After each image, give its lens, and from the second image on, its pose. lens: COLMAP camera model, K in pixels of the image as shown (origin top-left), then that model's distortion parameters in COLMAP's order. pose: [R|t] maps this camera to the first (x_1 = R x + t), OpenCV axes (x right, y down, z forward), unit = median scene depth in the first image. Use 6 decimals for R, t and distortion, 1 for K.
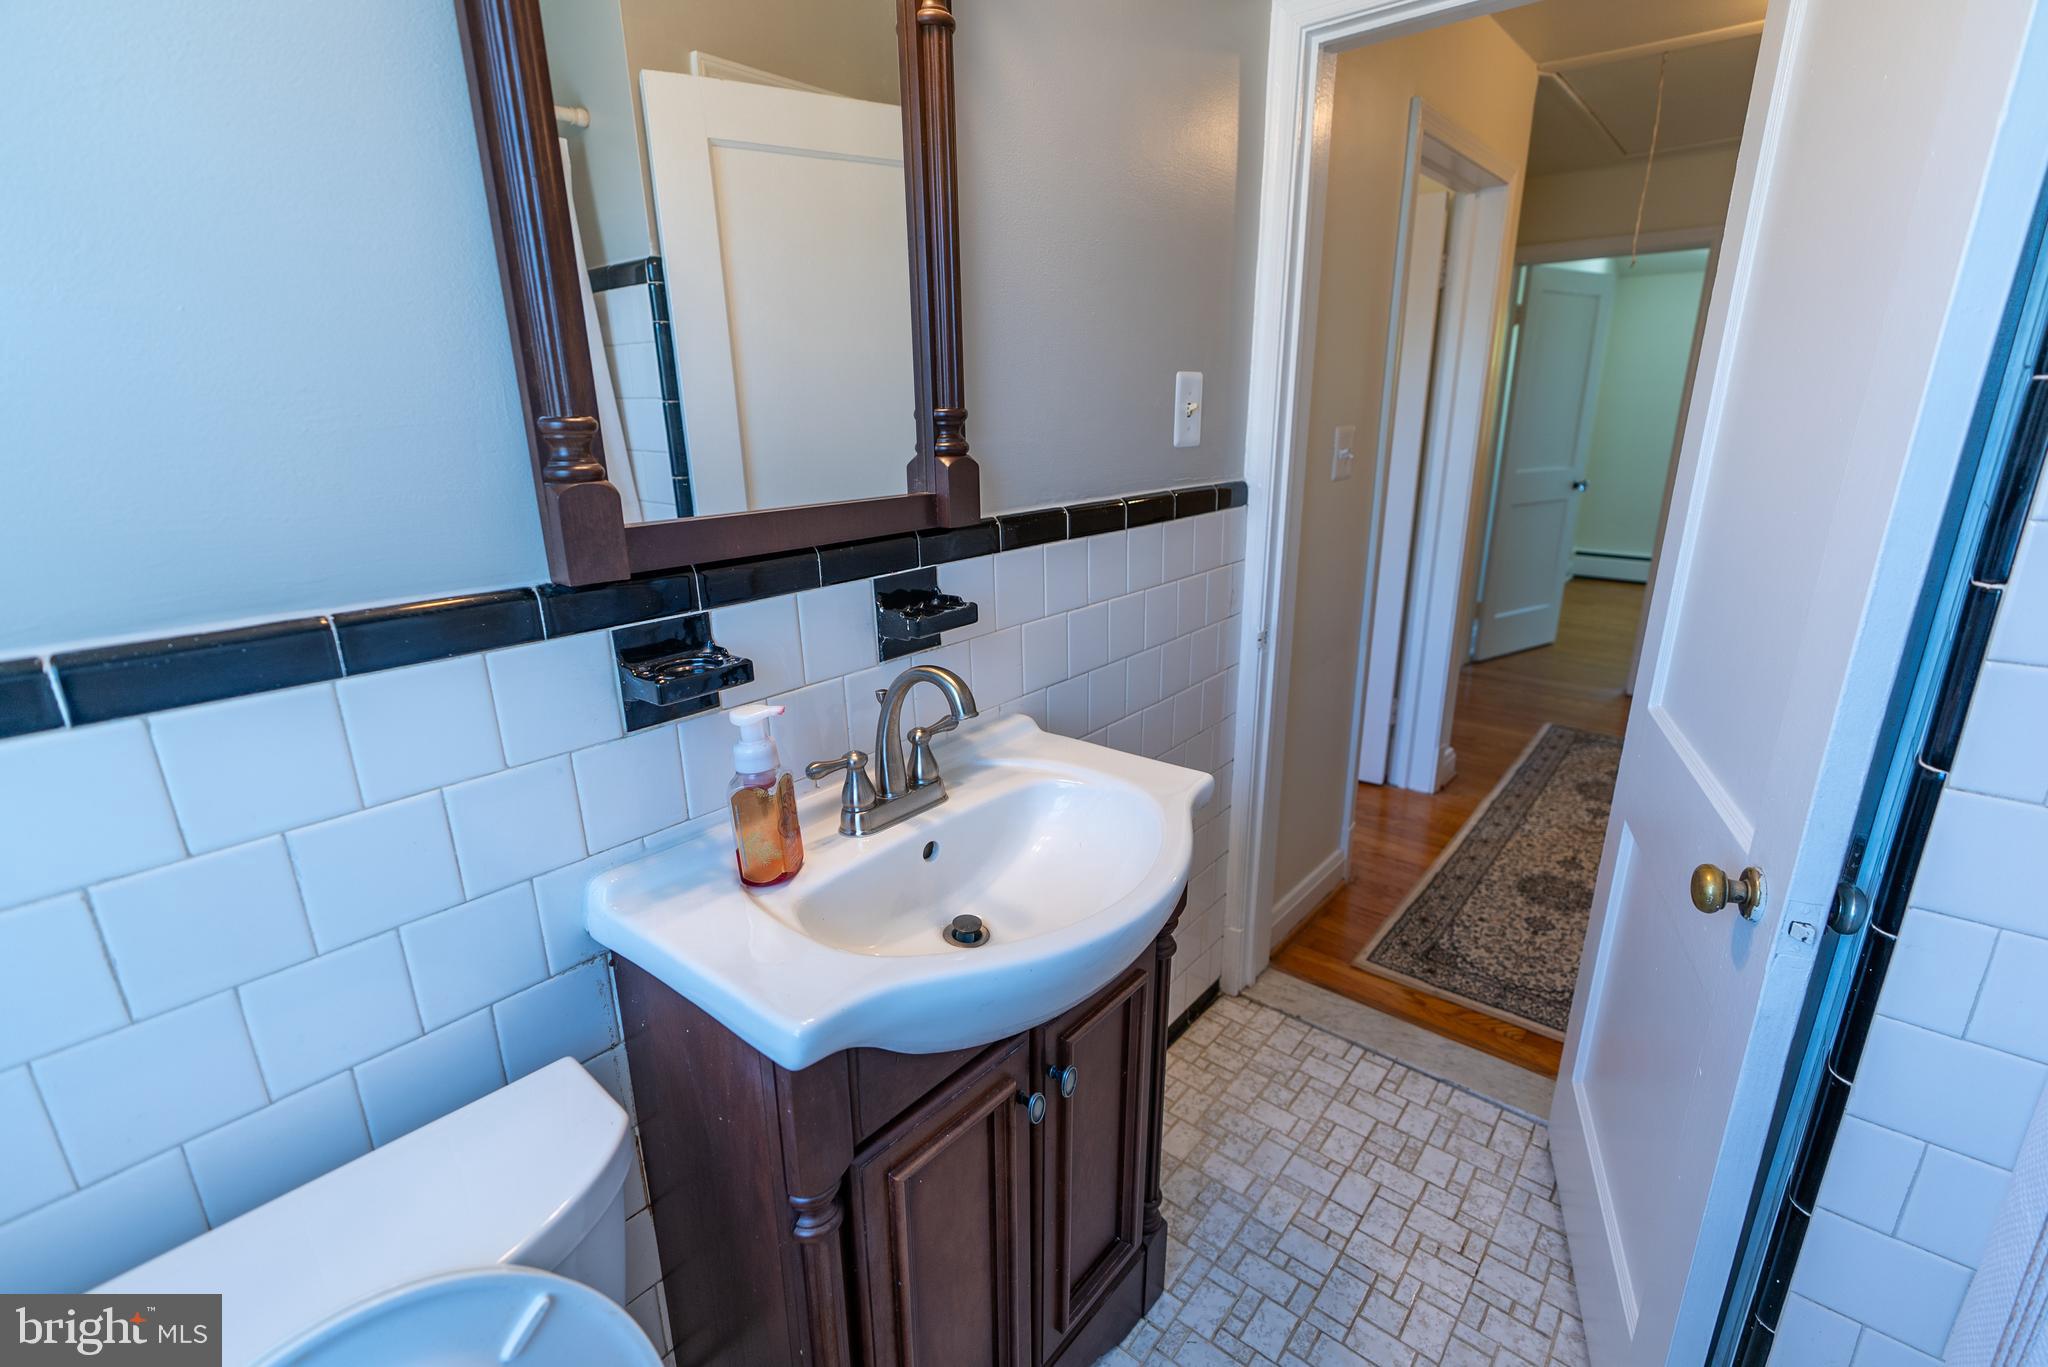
lens RADIAL K [[909.5, 0, 1024.0], [0, 909.5, 683.5], [0, 0, 1]] dist [-0.012430, 0.000446]
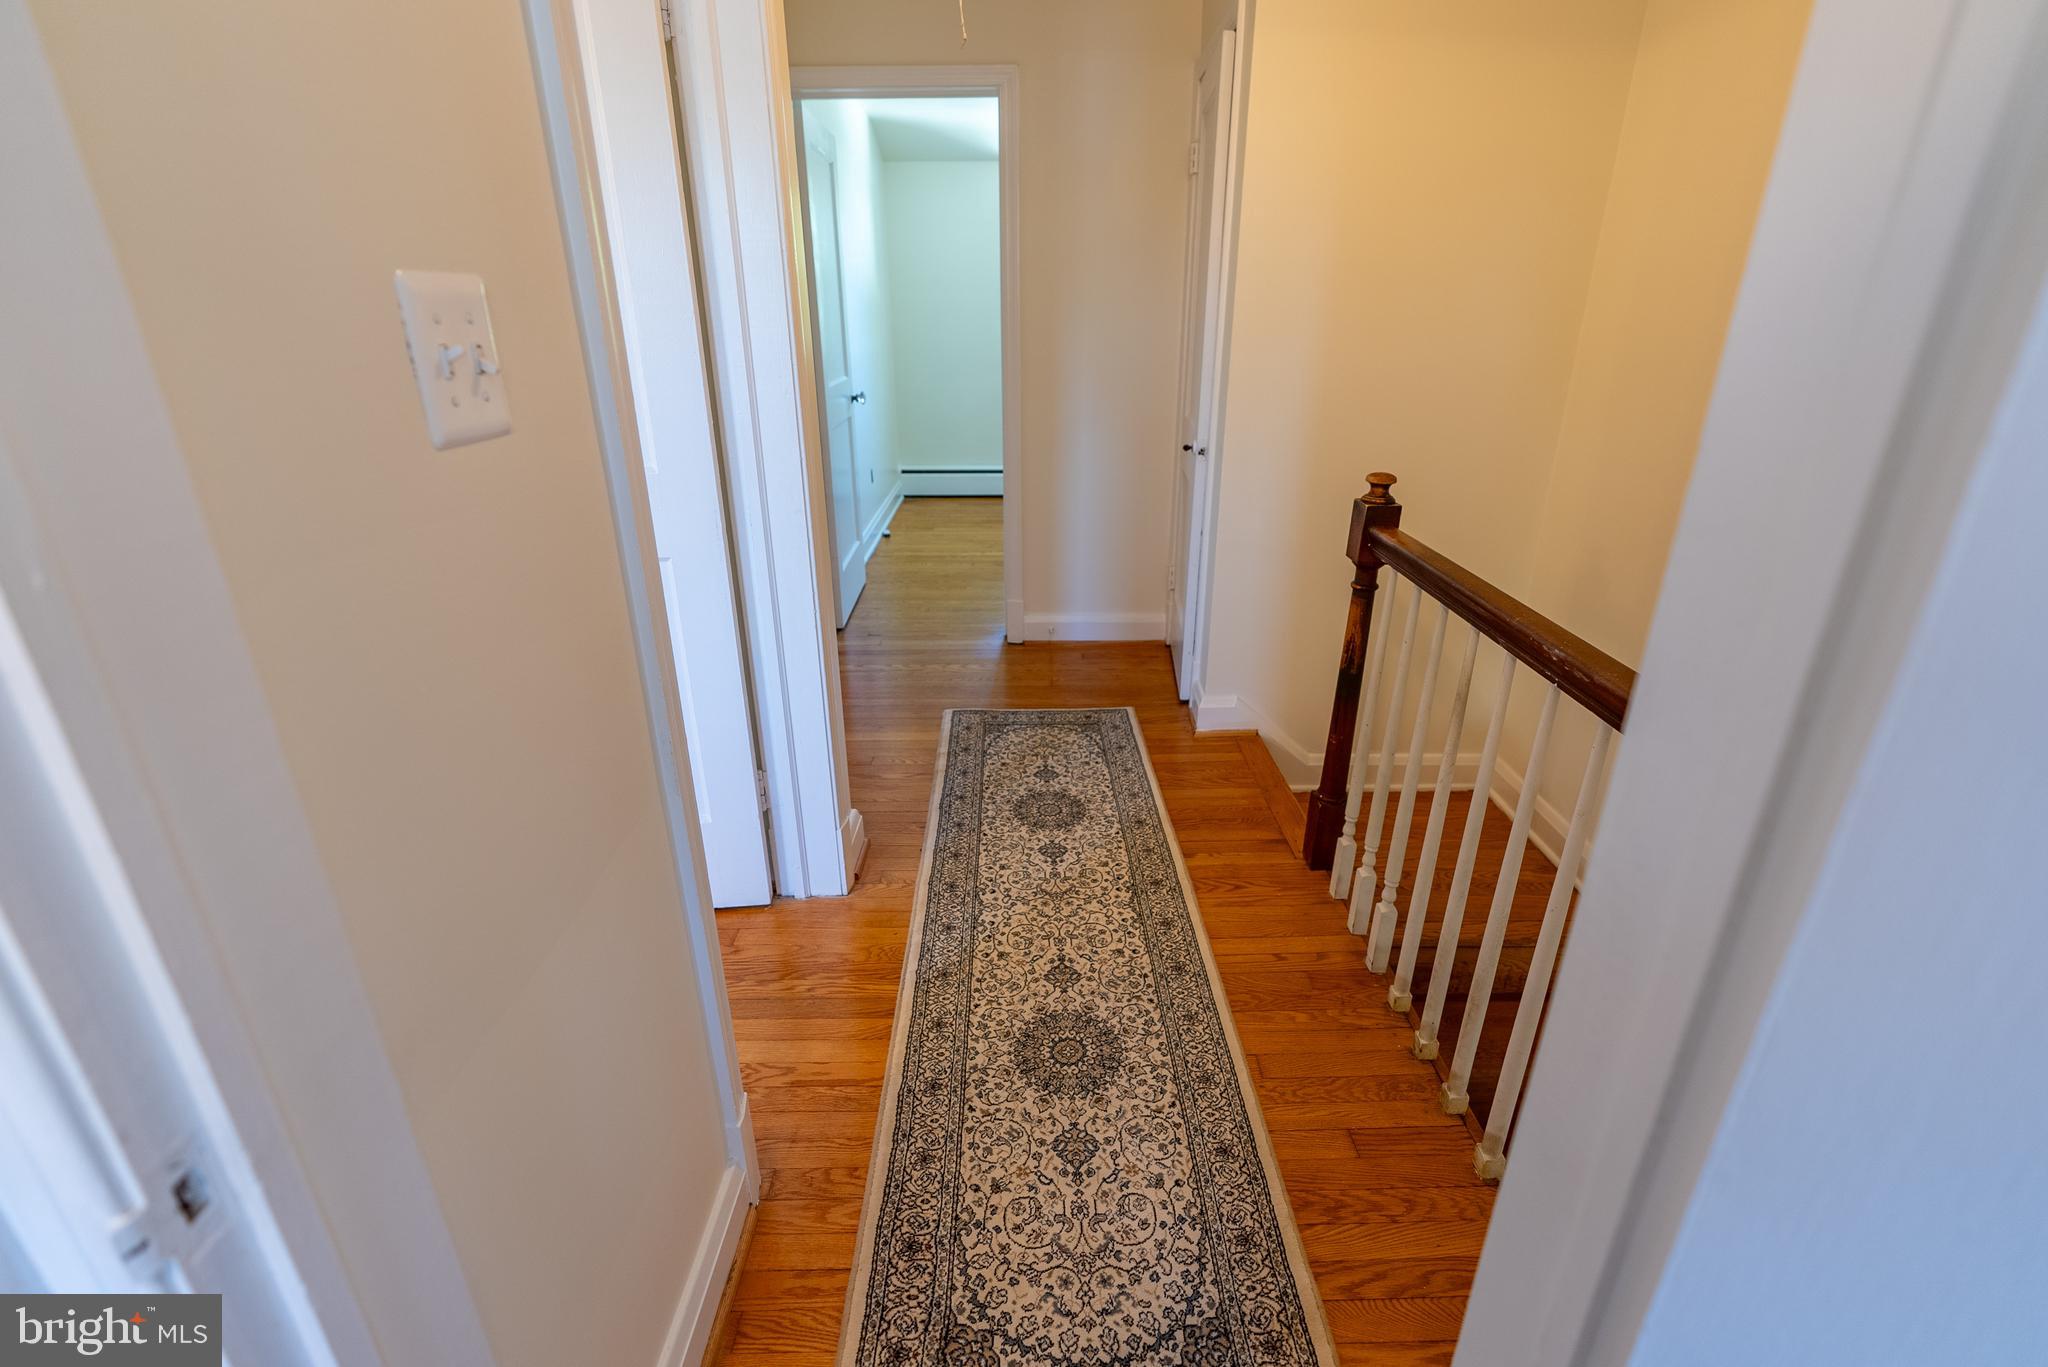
lens RADIAL K [[909.5, 0, 1024.0], [0, 909.5, 683.5], [0, 0, 1]] dist [-0.012430, 0.000446]
pose [[0.756462, -0.239500, 0.608609, 0.249644], [0.184708, 0.970892, 0.152486, -0.136922], [-0.627414, -0.002935, 0.778681, 0.553054]]
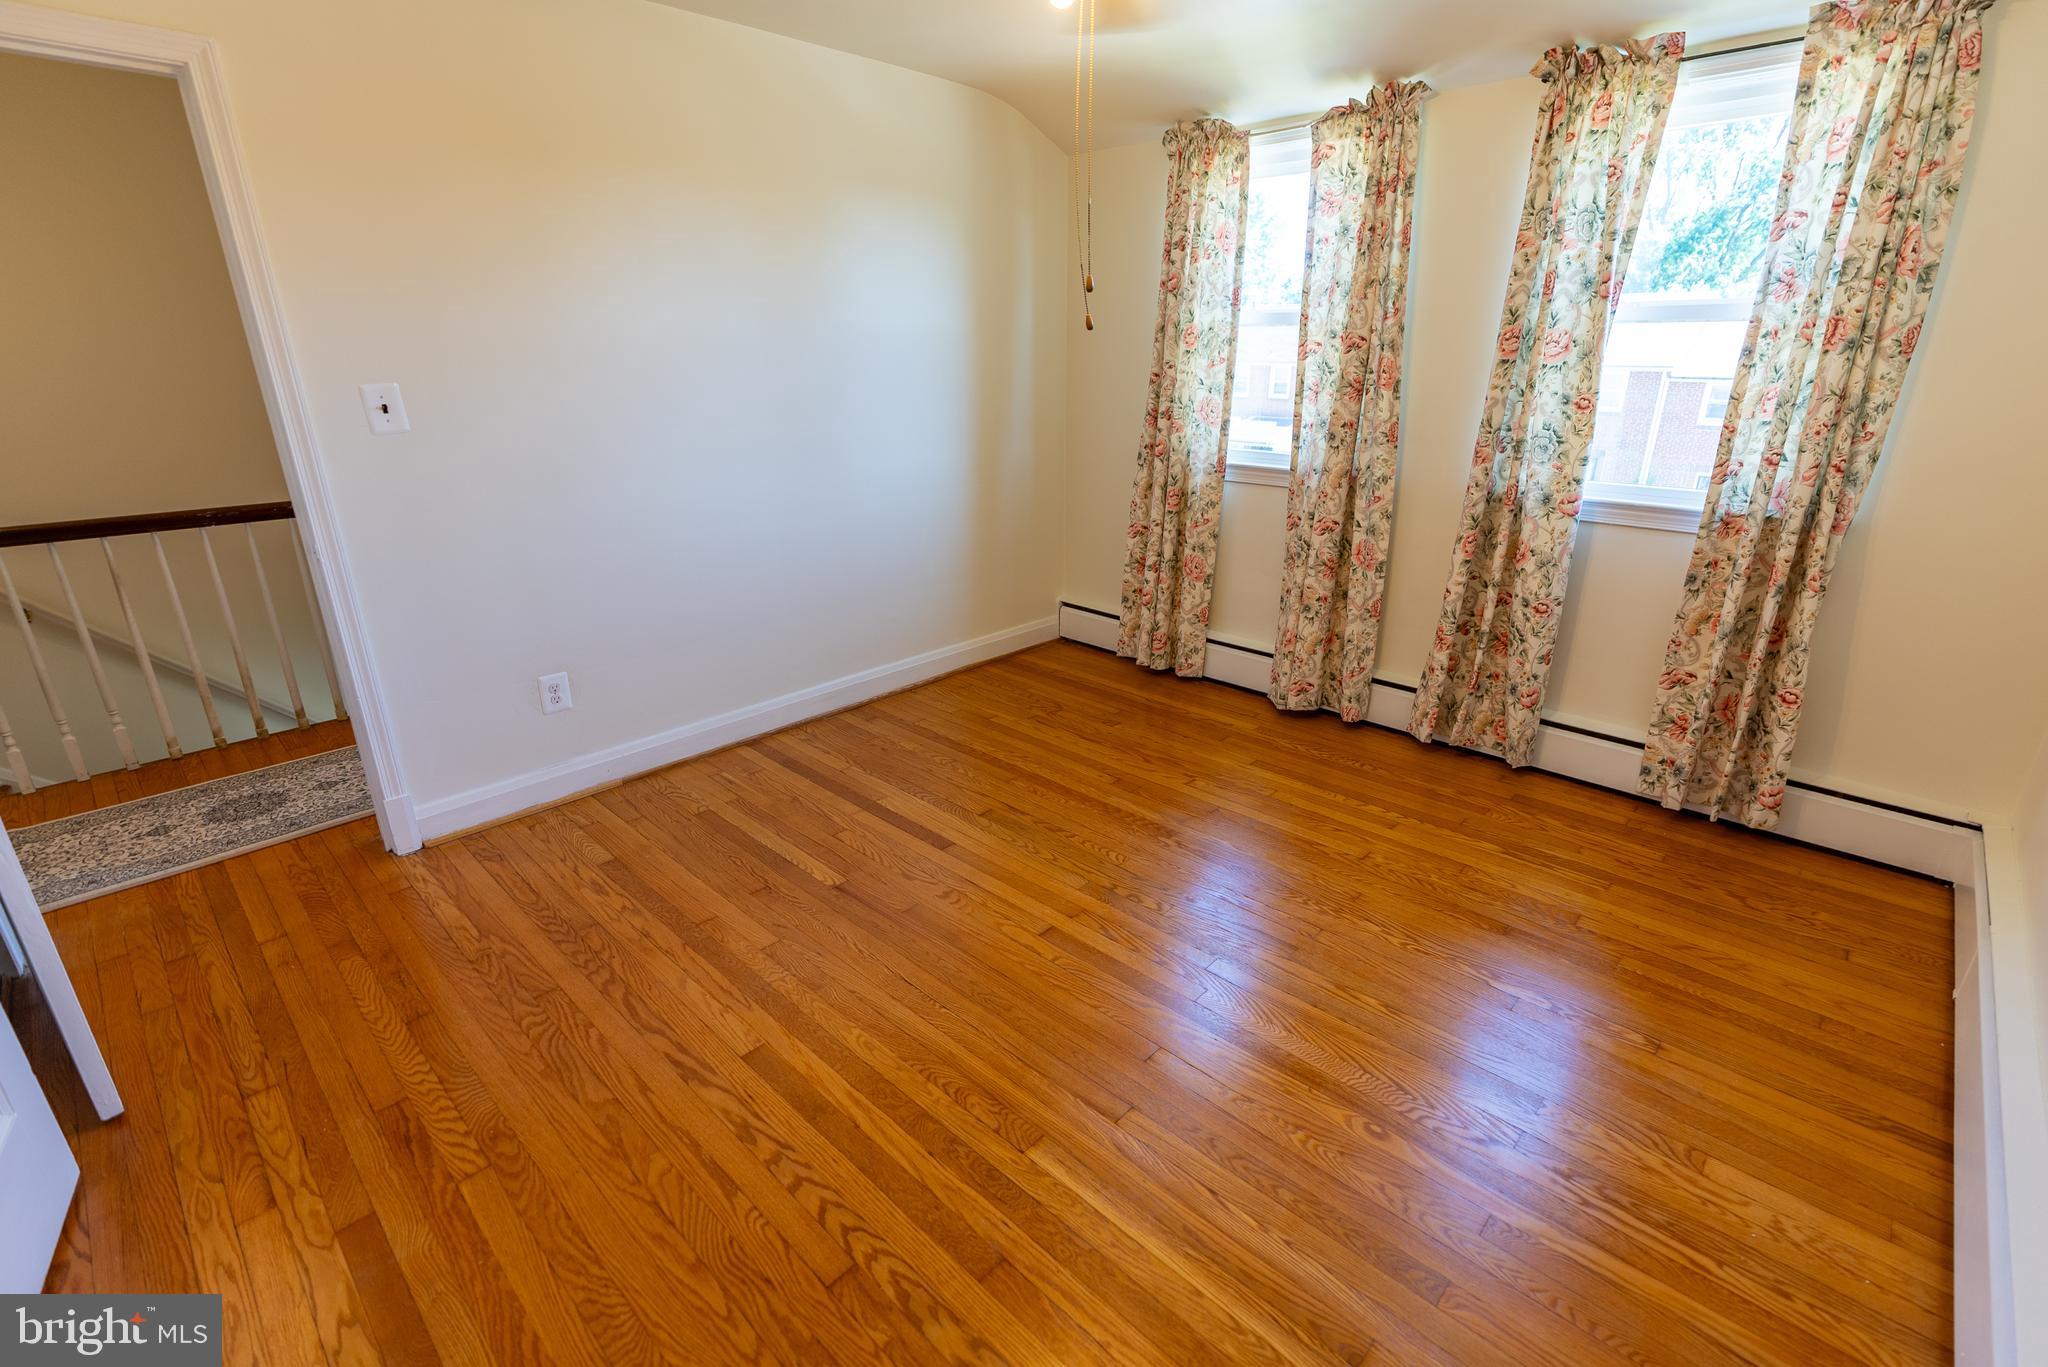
lens RADIAL K [[909.5, 0, 1024.0], [0, 909.5, 683.5], [0, 0, 1]] dist [-0.012430, 0.000446]
pose [[-0.998473, -0.006143, 0.054900, -0.468731], [0.028050, 0.799784, 0.599633, -0.574608], [-0.047591, 0.600257, -0.798390, 1.883287]]
